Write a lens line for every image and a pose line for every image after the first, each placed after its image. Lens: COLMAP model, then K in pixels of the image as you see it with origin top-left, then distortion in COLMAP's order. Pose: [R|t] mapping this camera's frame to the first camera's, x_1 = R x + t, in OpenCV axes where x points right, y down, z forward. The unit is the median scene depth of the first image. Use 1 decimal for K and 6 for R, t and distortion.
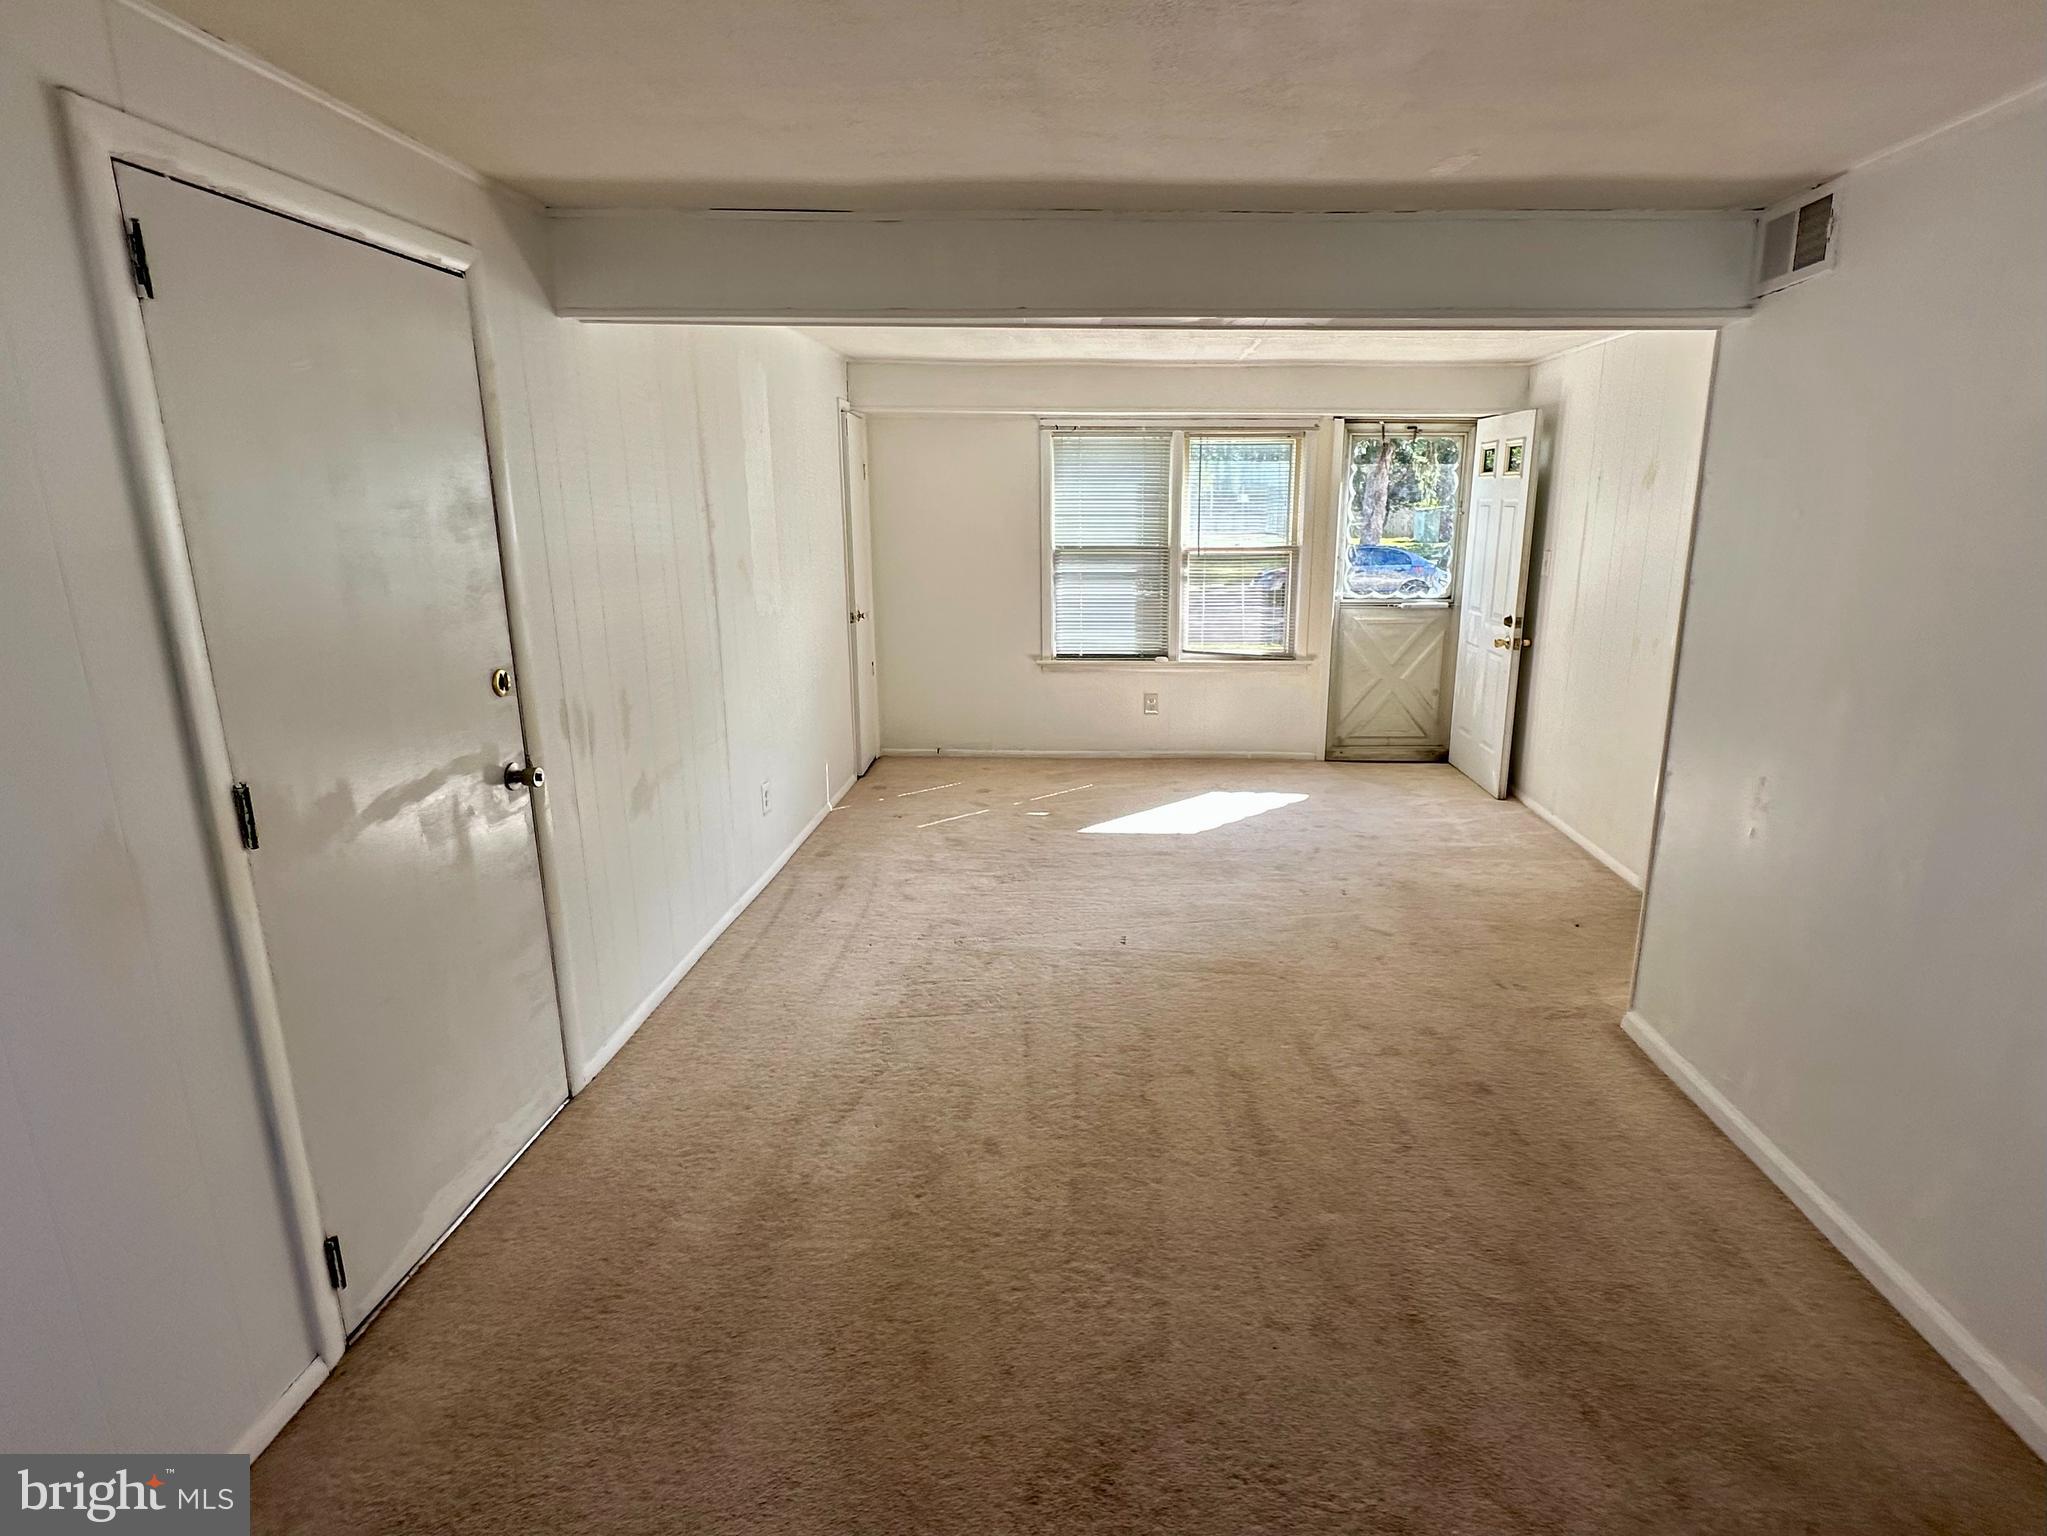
lens RADIAL K [[816.9, 0, 1023.5], [0, 816.9, 768.0], [0, 0, 1]] dist [-0.001461, 0.000085]
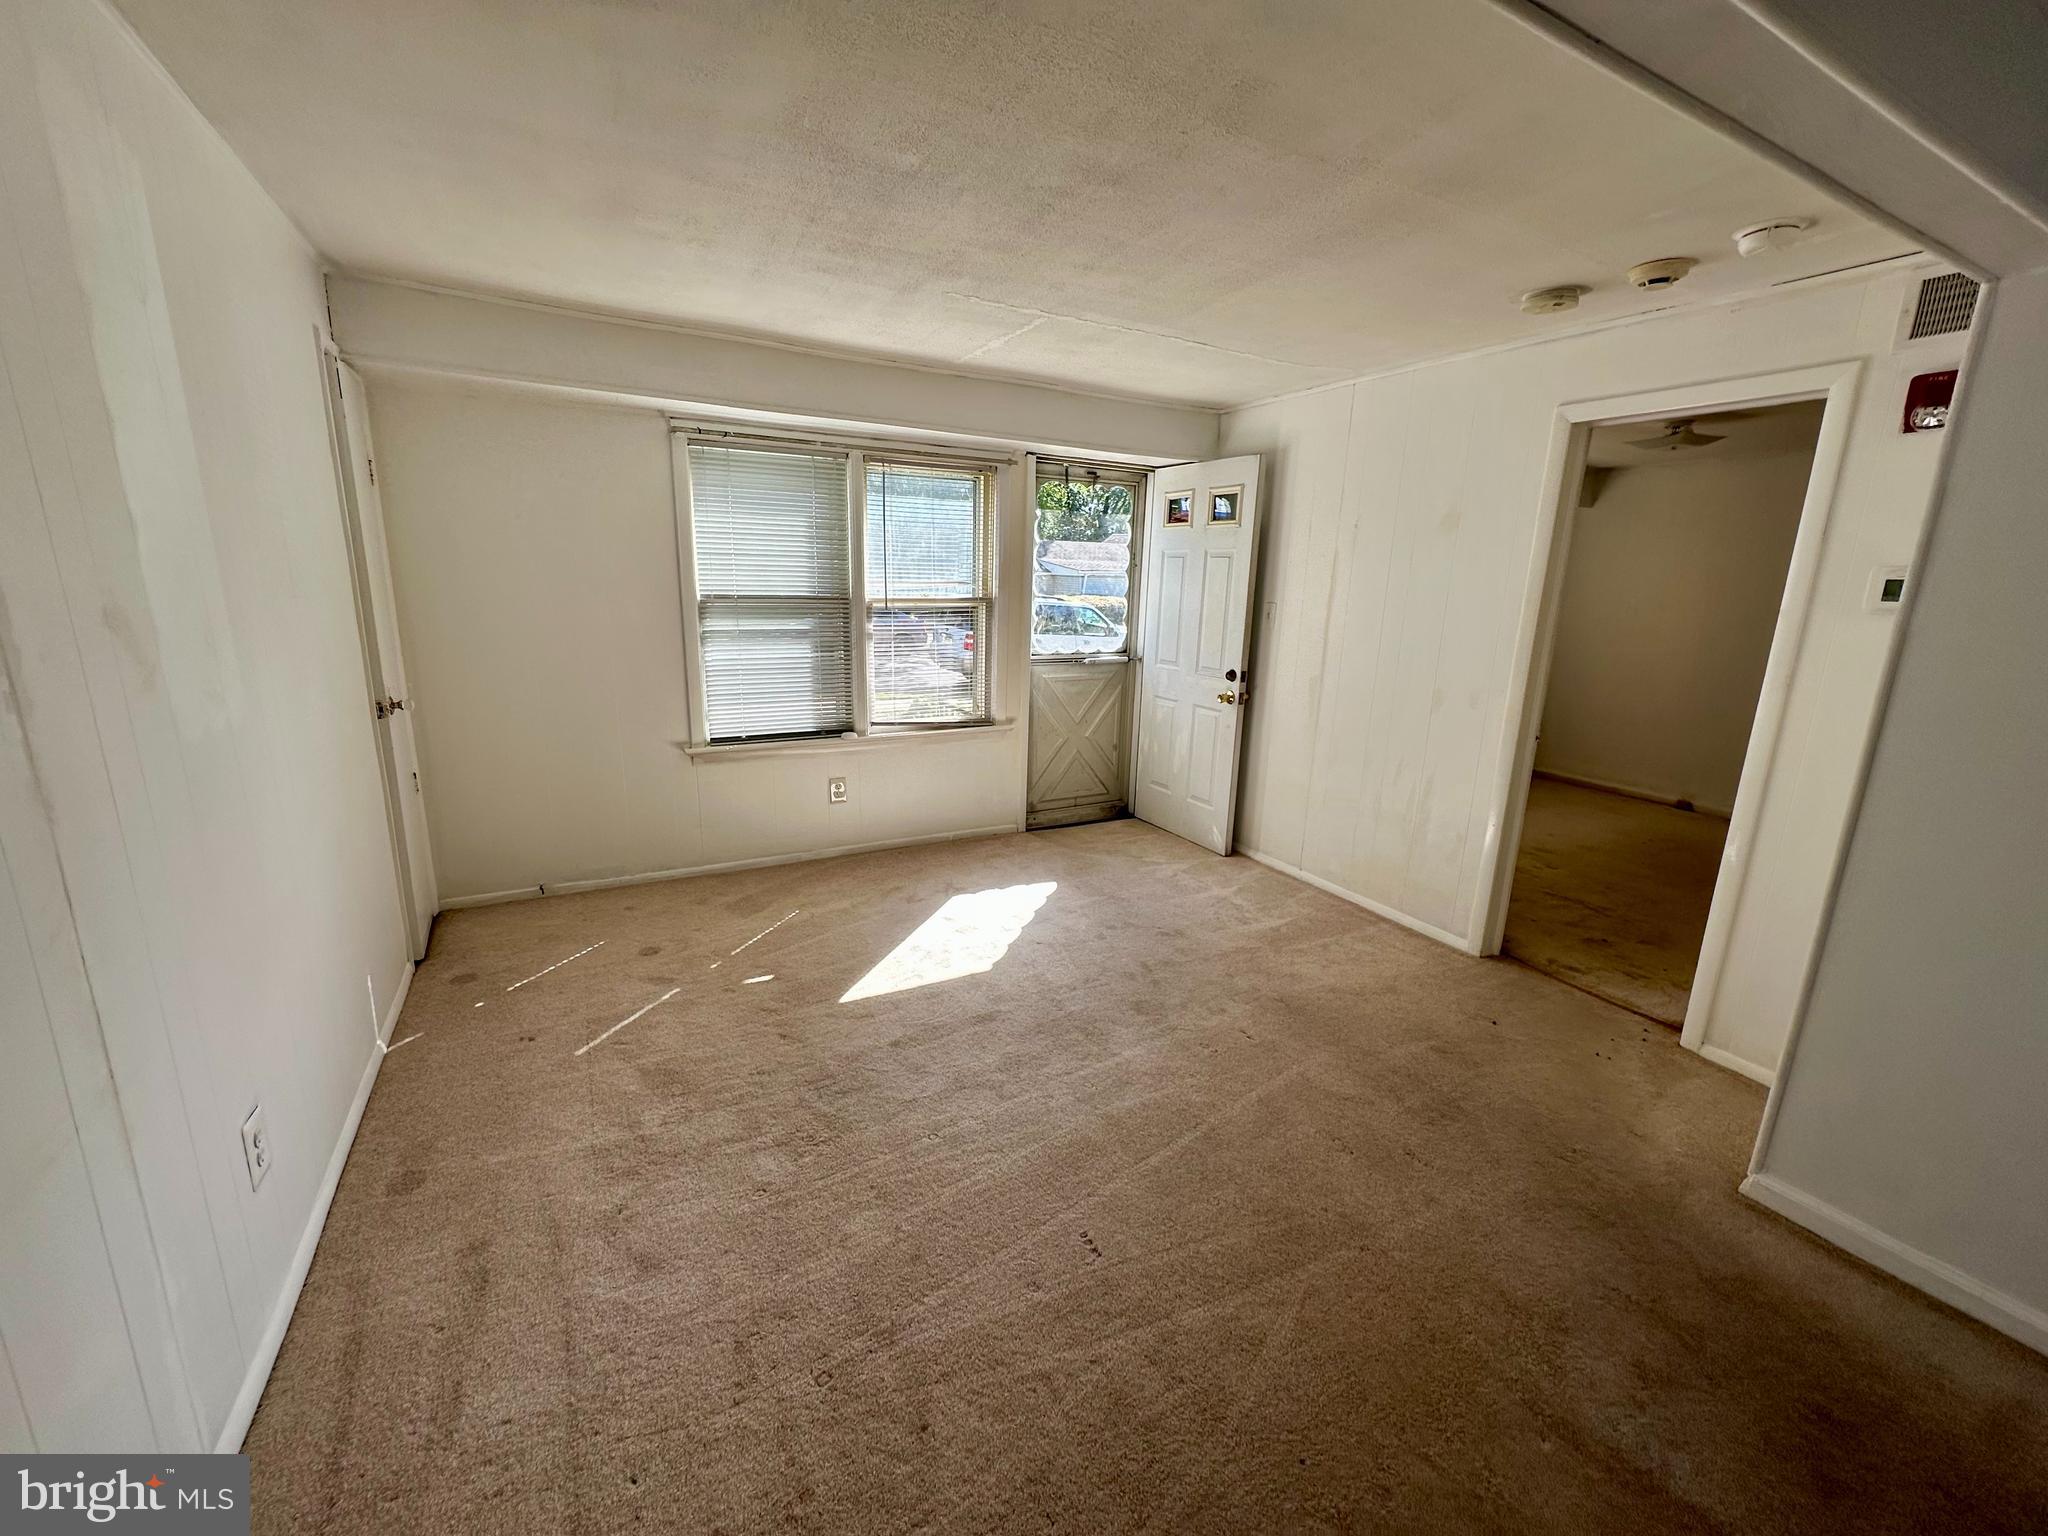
lens RADIAL K [[825.2, 0, 1024.6], [0, 825.2, 799.2], [0, 0, 1]] dist [0.000381, 0.000286]
pose [[0.875588, -0.107588, 0.470925, -0.076868], [0.122144, 0.992512, -0.000350, -0.053245], [-0.467362, 0.057827, 0.882173, 0.218608]]
